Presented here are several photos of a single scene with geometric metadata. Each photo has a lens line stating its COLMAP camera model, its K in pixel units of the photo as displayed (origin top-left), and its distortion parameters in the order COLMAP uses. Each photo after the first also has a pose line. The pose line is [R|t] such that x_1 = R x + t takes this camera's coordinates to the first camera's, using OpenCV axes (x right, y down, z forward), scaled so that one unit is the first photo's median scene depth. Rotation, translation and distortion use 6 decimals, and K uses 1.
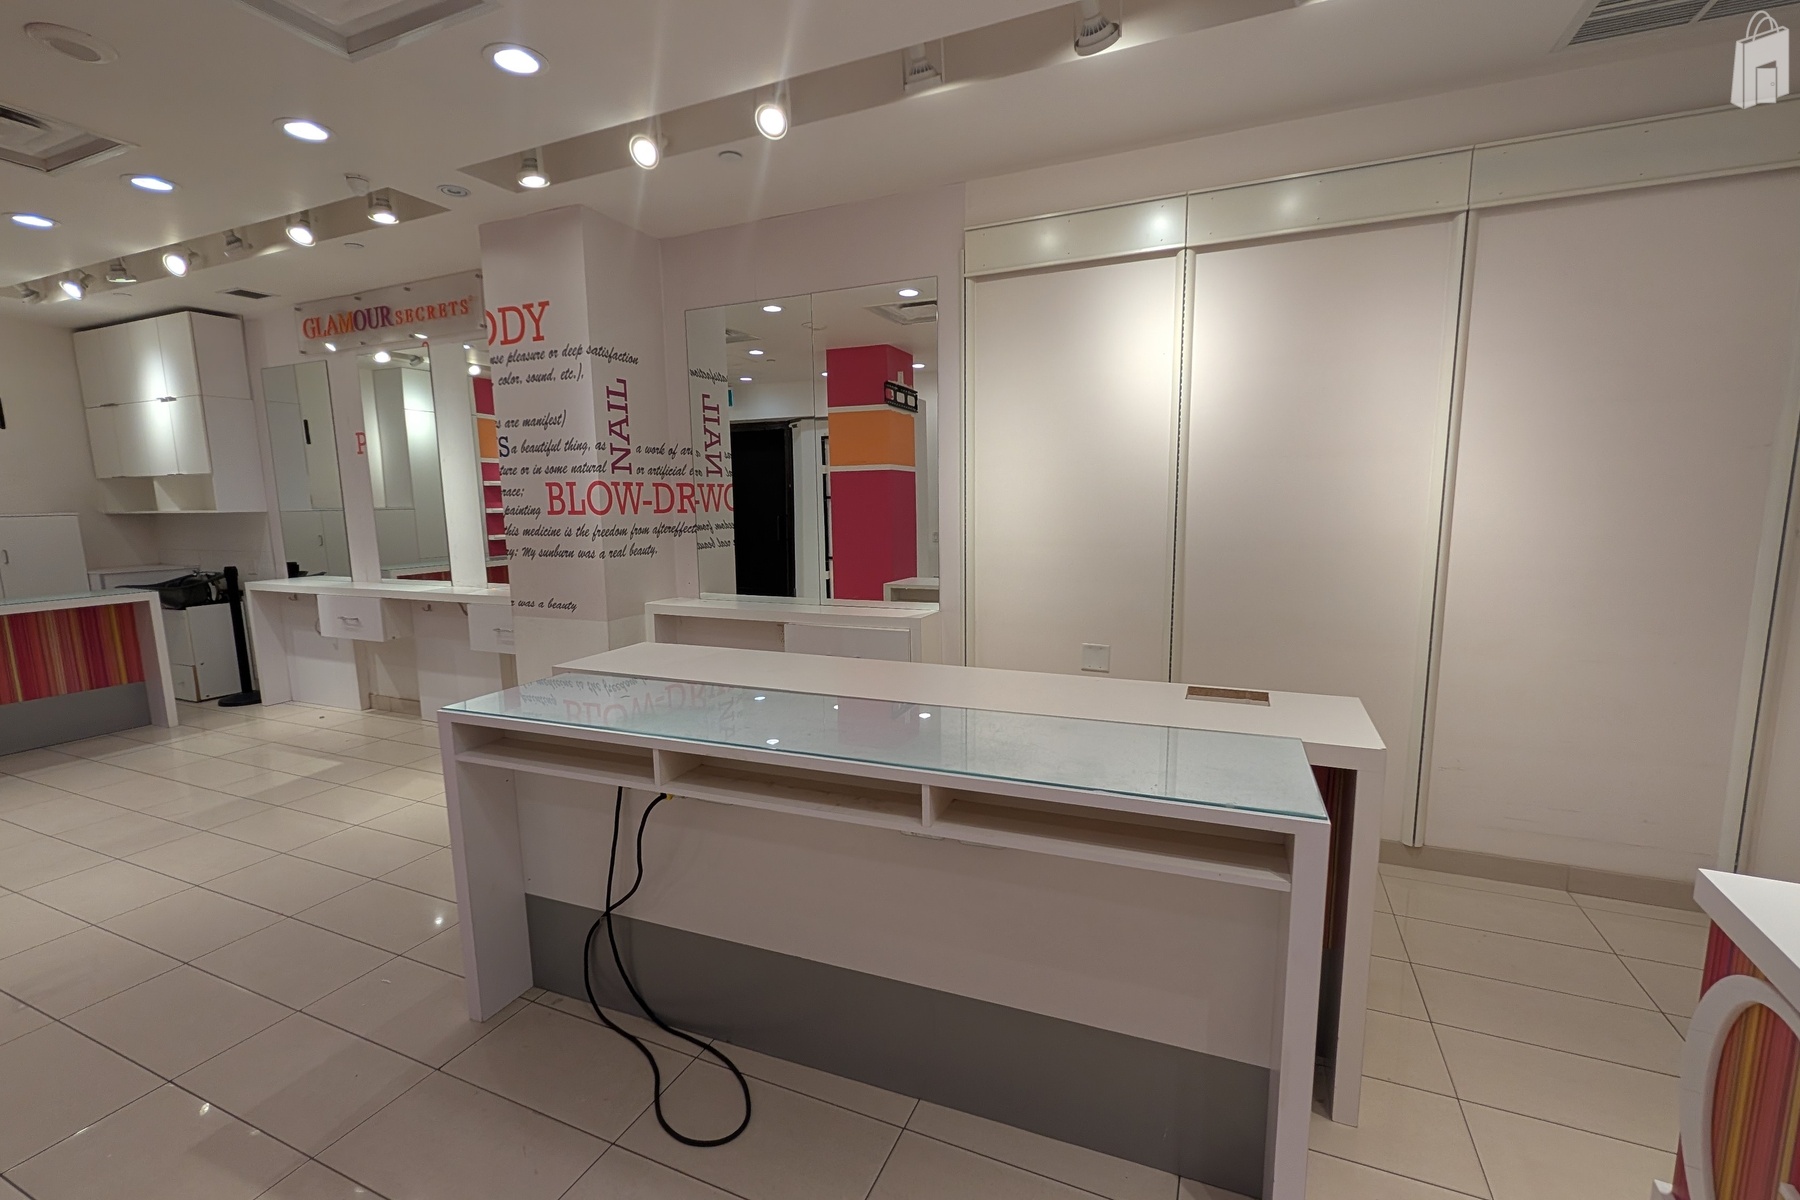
lens RADIAL K [[777.1, 0, 898.5], [0, 777.1, 611.2], [0, 0, 1]] dist [-0.000893, 0.000100]
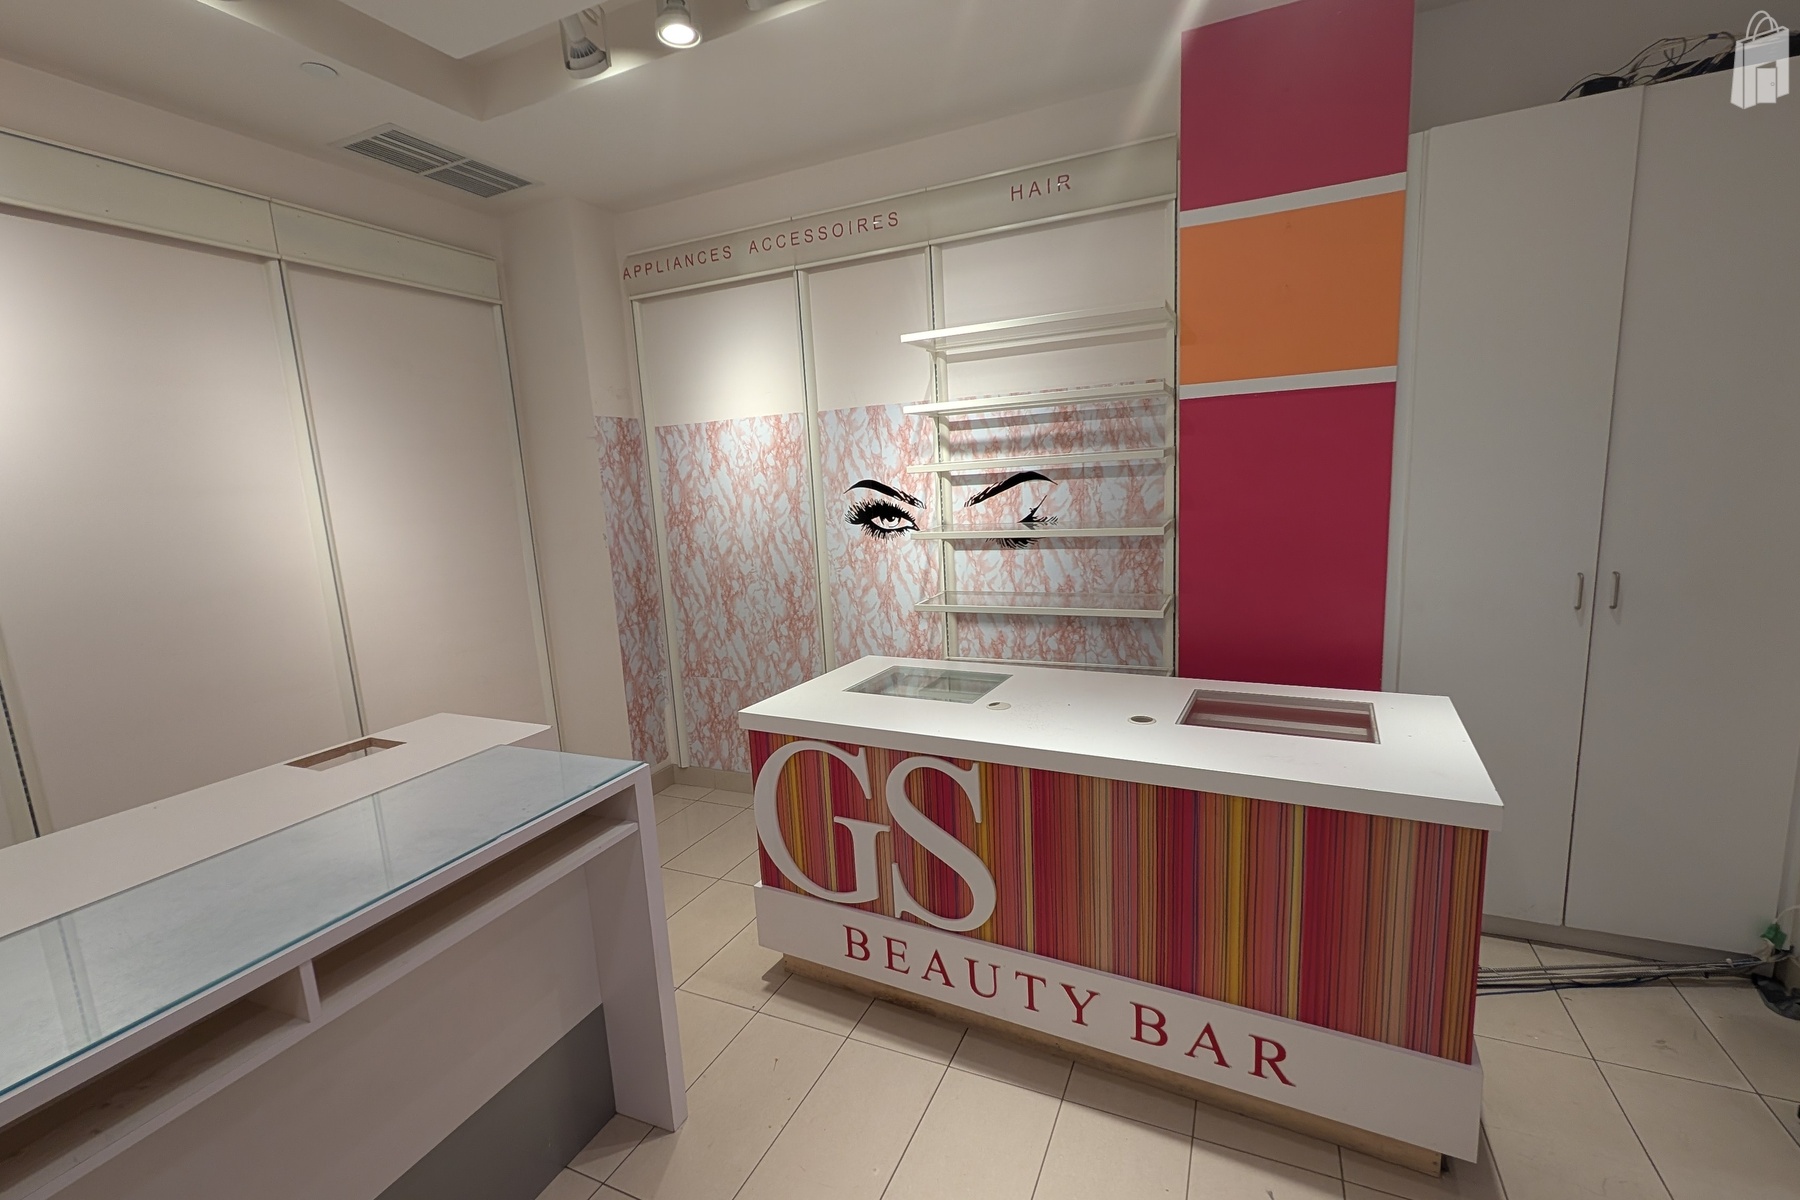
lens RADIAL K [[777.1, 0, 898.5], [0, 777.1, 611.2], [0, 0, 1]] dist [-0.000893, 0.000100]
pose [[0.015067, -0.154104, 0.987940, -0.254260], [0.196066, 0.969325, 0.148211, -0.035045], [-0.980475, 0.191468, 0.044819, 0.161865]]
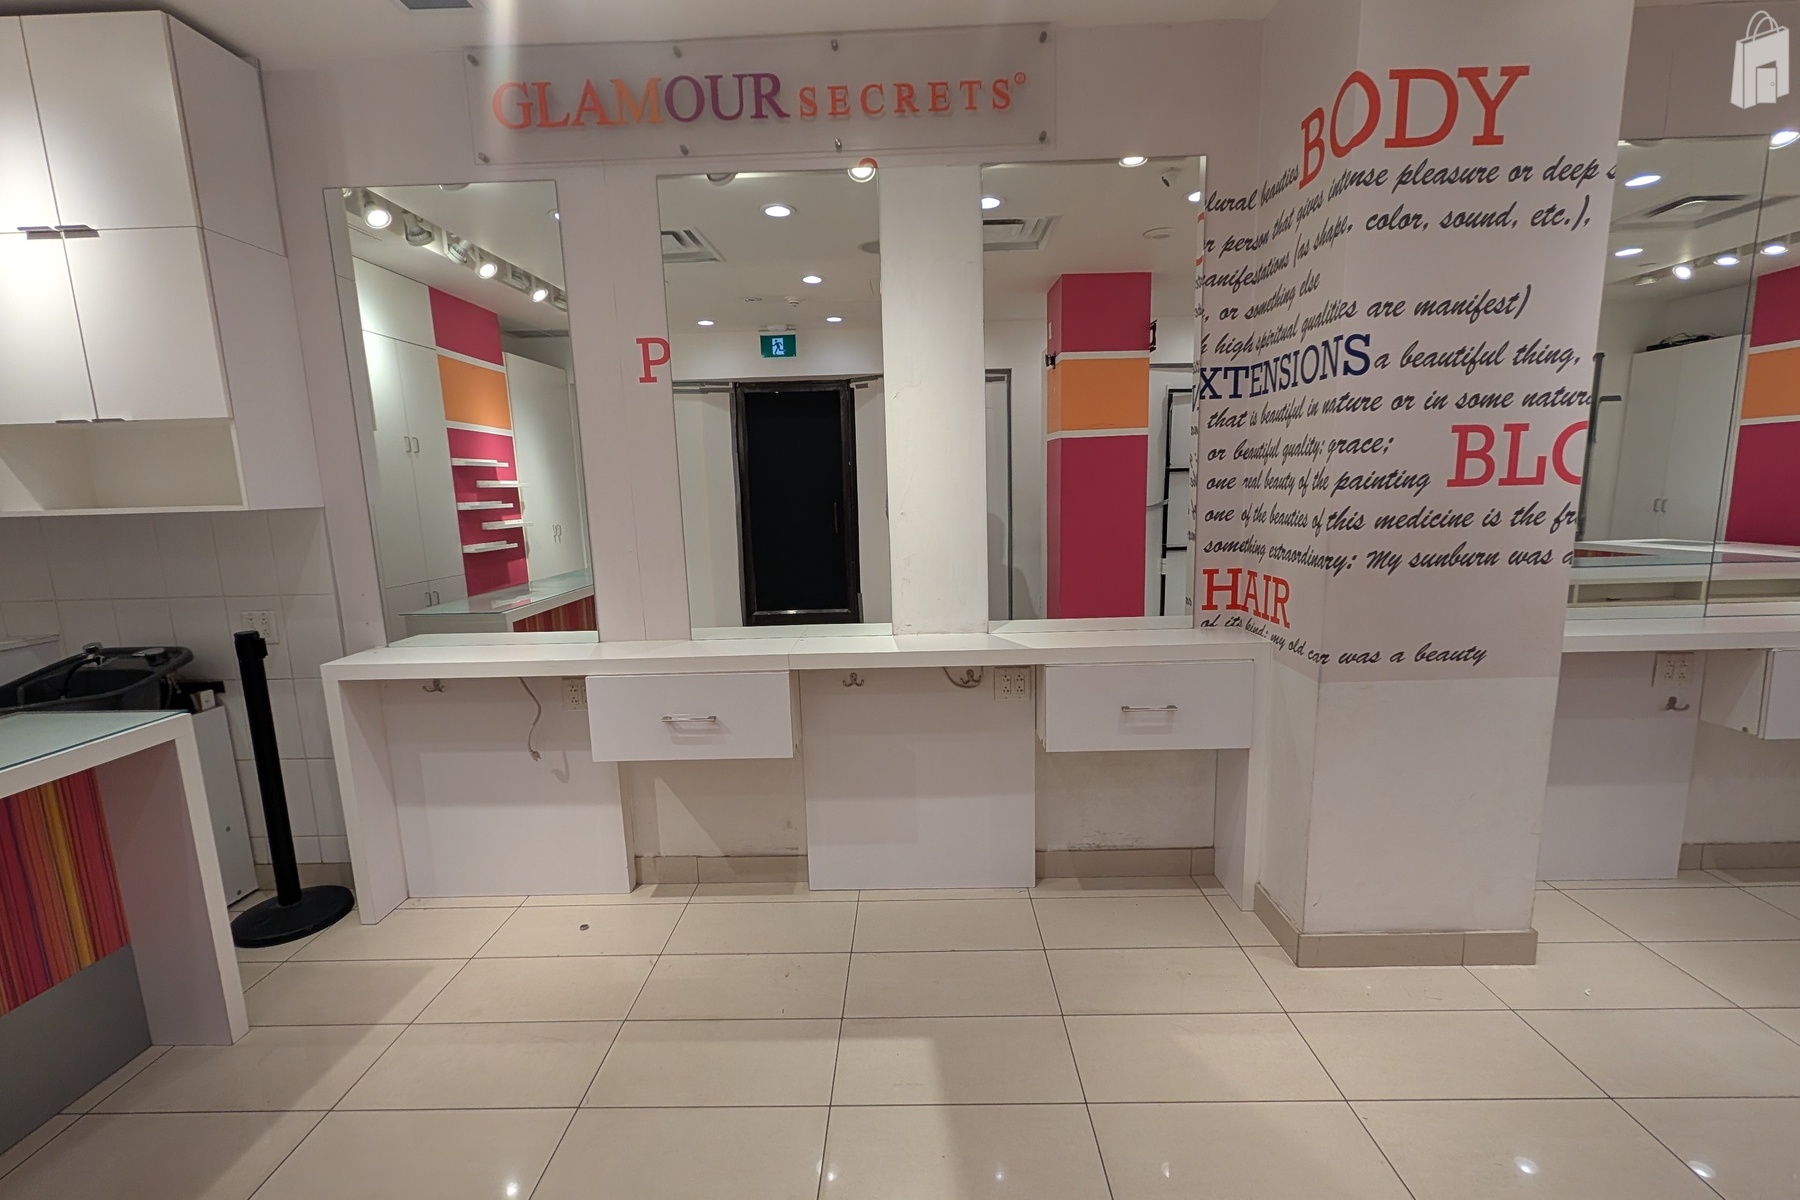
lens RADIAL K [[775.0, 0, 900.4], [0, 775.0, 607.4], [0, 0, 1]] dist [-0.002264, 0.000717]
pose [[0.922022, -0.074176, 0.379965, -1.014220], [0.070764, 0.997229, 0.022962, -0.081879], [-0.380616, 0.005716, 0.924716, 0.663838]]
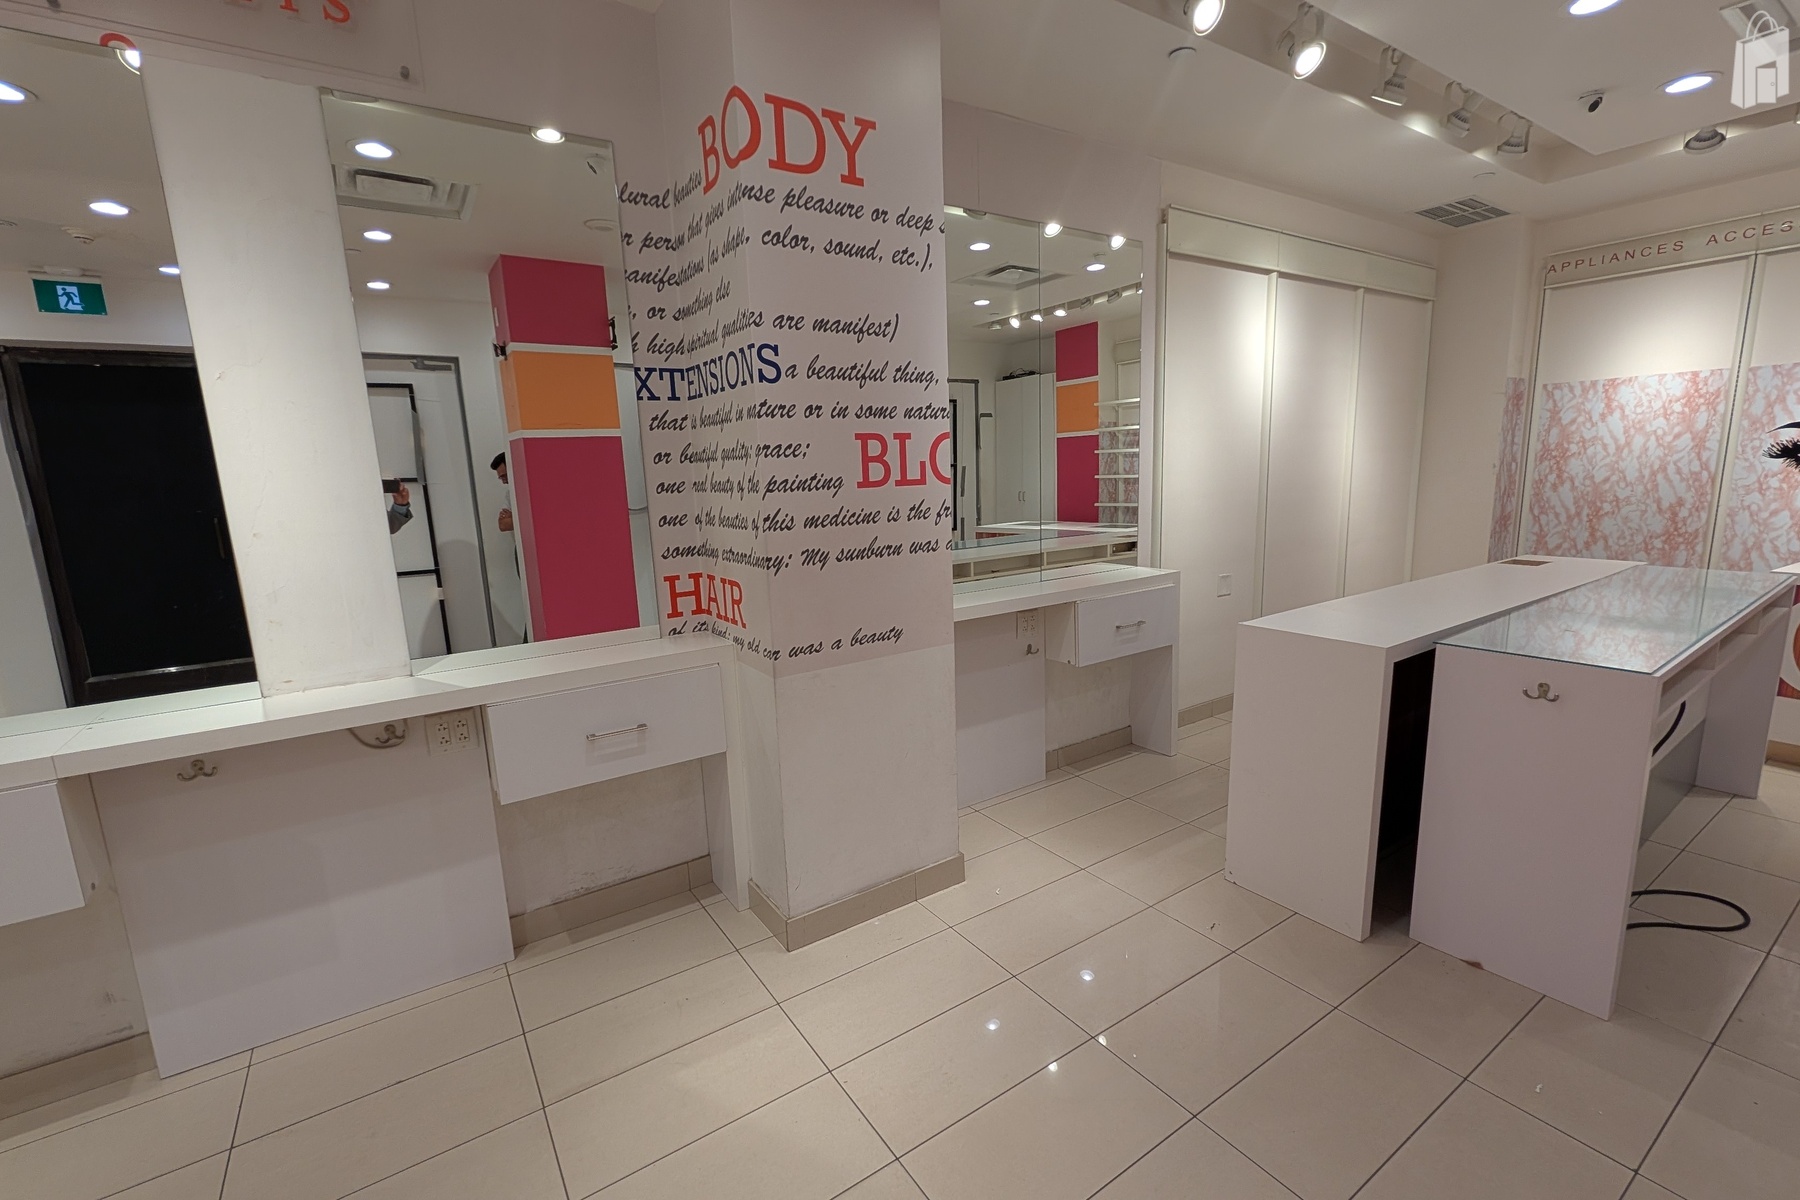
lens RADIAL K [[775.0, 0, 900.4], [0, 775.0, 607.4], [0, 0, 1]] dist [-0.002264, 0.000717]
pose [[0.535374, -0.156868, 0.829920, -0.949547], [0.149603, 0.984677, 0.089612, -0.083961], [-0.831260, 0.076182, 0.550638, 0.664287]]
